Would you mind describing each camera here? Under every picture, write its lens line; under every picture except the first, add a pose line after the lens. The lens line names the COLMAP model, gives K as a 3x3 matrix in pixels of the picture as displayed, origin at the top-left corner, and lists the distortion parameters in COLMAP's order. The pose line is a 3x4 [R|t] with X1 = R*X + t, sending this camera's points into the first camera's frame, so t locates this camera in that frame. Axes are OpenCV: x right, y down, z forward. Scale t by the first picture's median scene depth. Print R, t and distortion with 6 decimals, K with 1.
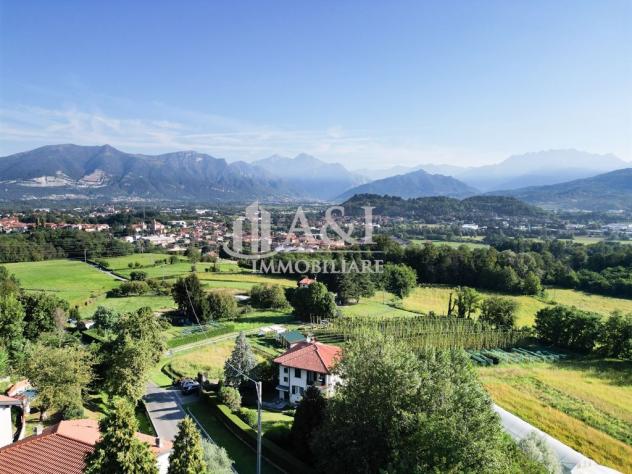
lens RADIAL K [[441.7, 0, 317.0], [0, 441.7, 239.3], [0, 0, 1]] dist [0.088950, -0.093912]
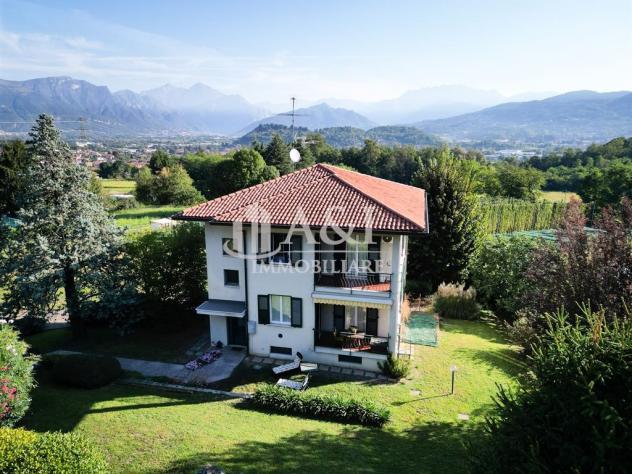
lens RADIAL K [[441.7, 0, 317.0], [0, 441.7, 239.3], [0, 0, 1]] dist [0.088950, -0.093912]
pose [[0.977122, -0.052978, 0.205975, -0.038187], [0.023705, 0.989573, 0.142068, 0.131340], [-0.211354, -0.133935, 0.968190, 0.375822]]
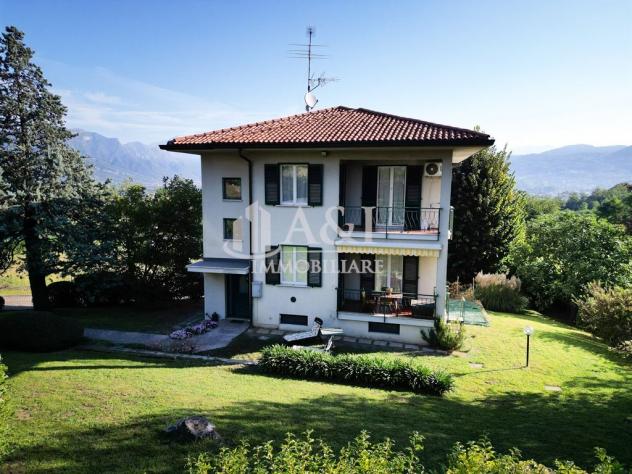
lens RADIAL K [[441.7, 0, 317.0], [0, 441.7, 239.3], [0, 0, 1]] dist [0.088950, -0.093912]
pose [[0.978469, -0.023234, 0.205081, -0.038583], [0.016777, 0.999309, 0.033169, 0.163090], [-0.205710, -0.029014, 0.978183, 0.402608]]
